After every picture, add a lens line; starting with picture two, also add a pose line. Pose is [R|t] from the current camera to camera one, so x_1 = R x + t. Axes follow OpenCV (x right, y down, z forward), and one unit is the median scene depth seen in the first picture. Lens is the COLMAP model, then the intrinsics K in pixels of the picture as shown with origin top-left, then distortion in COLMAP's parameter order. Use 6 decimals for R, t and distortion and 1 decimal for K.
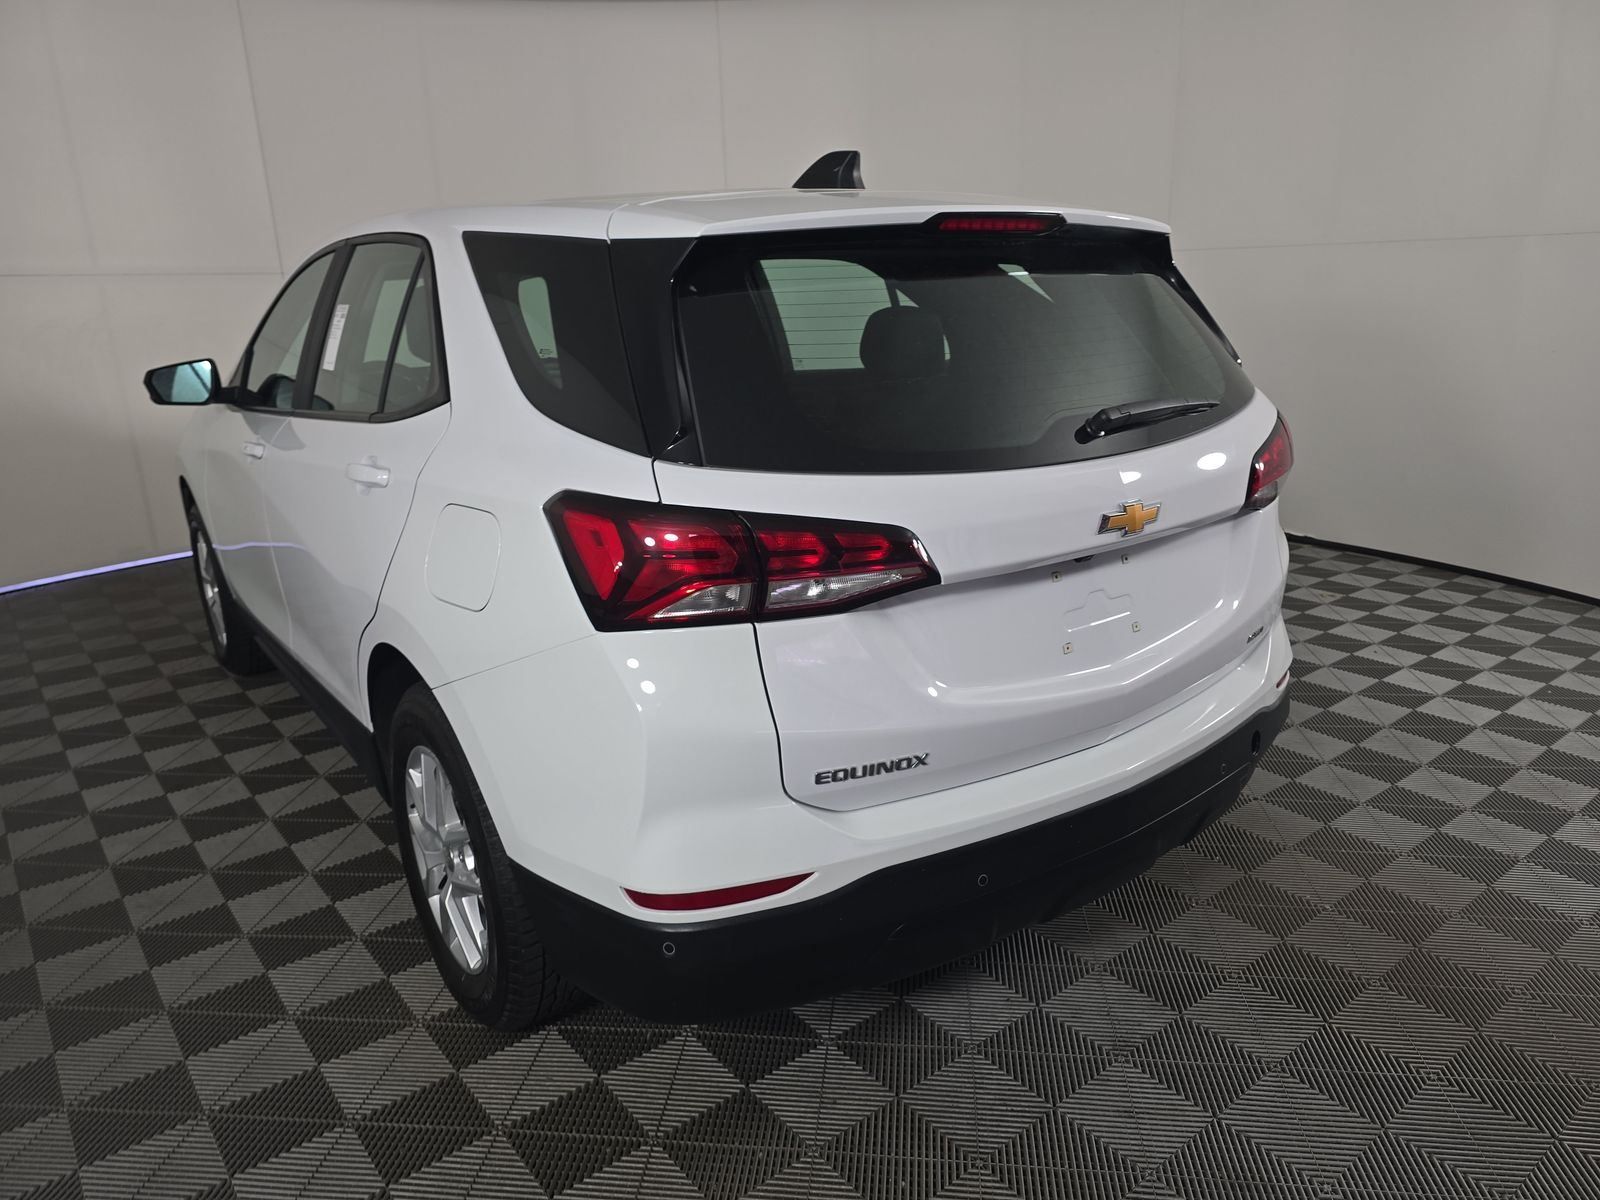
lens RADIAL K [[1035.6, 0, 800.0], [0, 1035.6, 600.0], [0, 0, 1]] dist [0.031586, -0.000727]
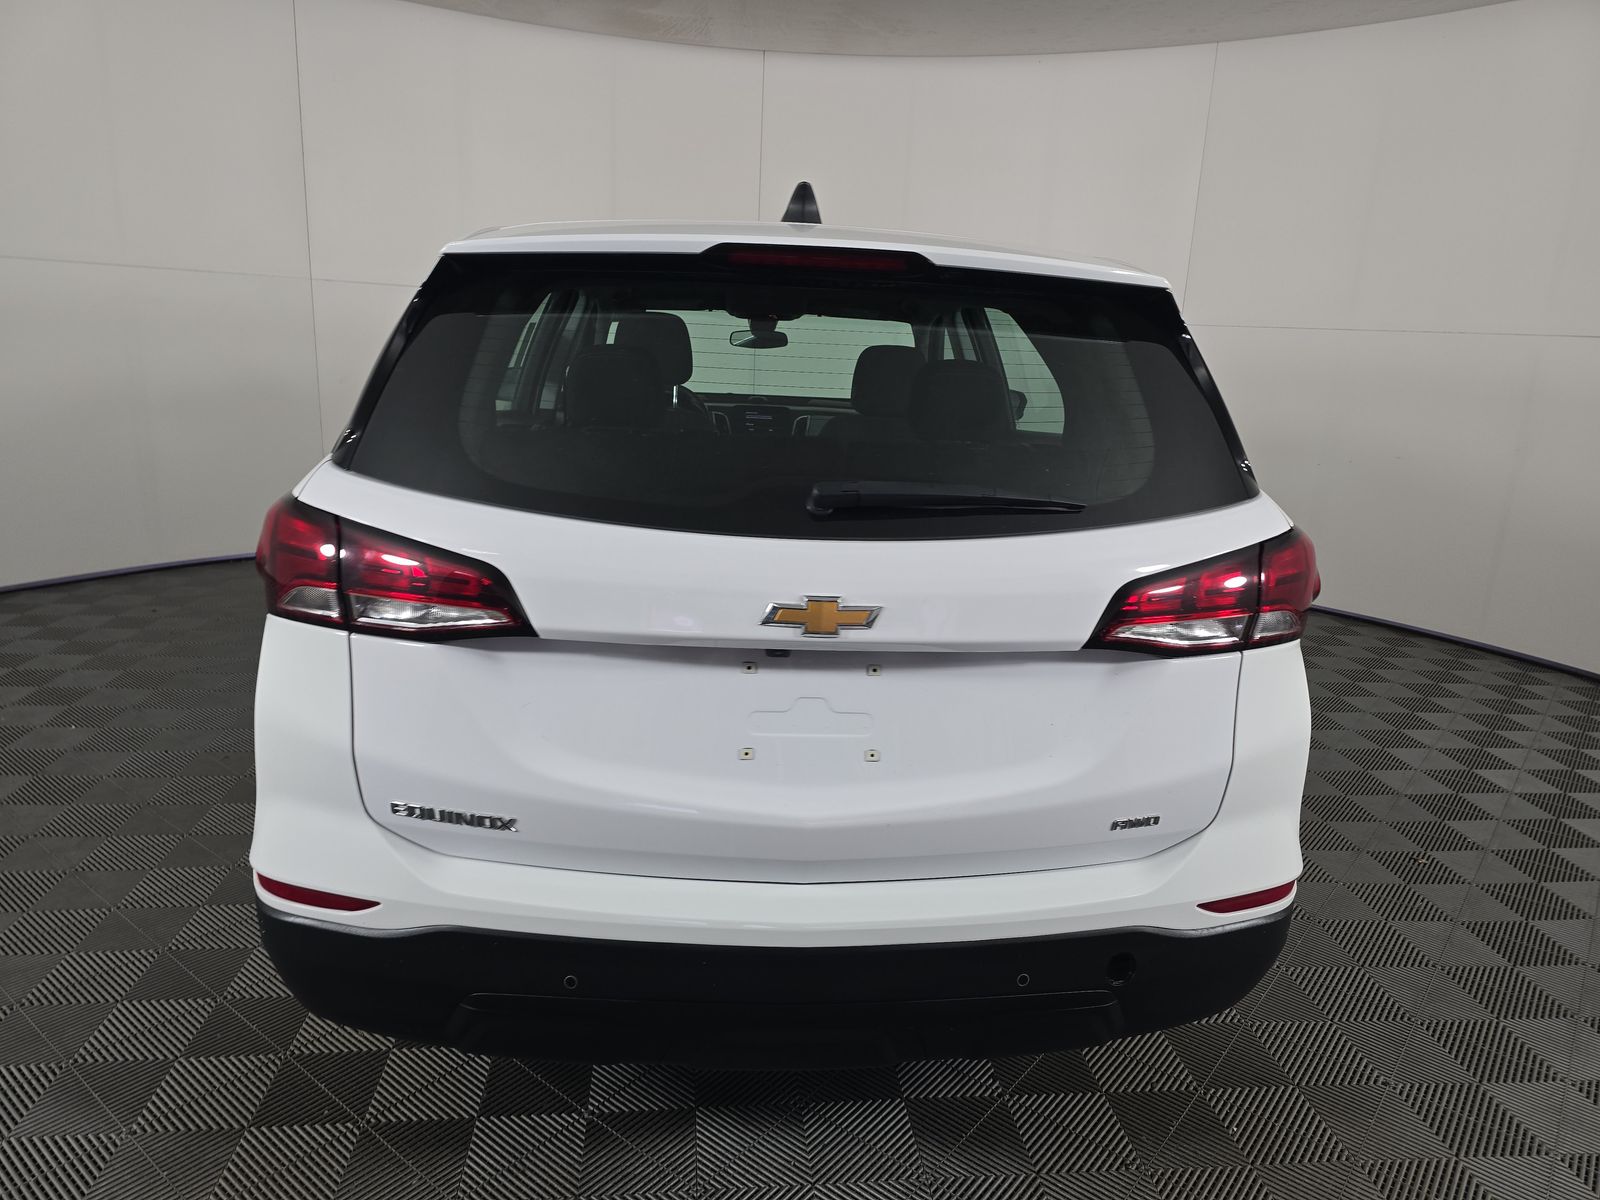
lens RADIAL K [[1035.6, 0, 800.0], [0, 1035.6, 600.0], [0, 0, 1]] dist [0.031586, -0.000727]
pose [[0.855807, 0.188299, -0.481807, 0.692782], [-0.210457, 0.977568, 0.008229, -0.094029], [0.472549, 0.094357, 0.876239, 0.278659]]
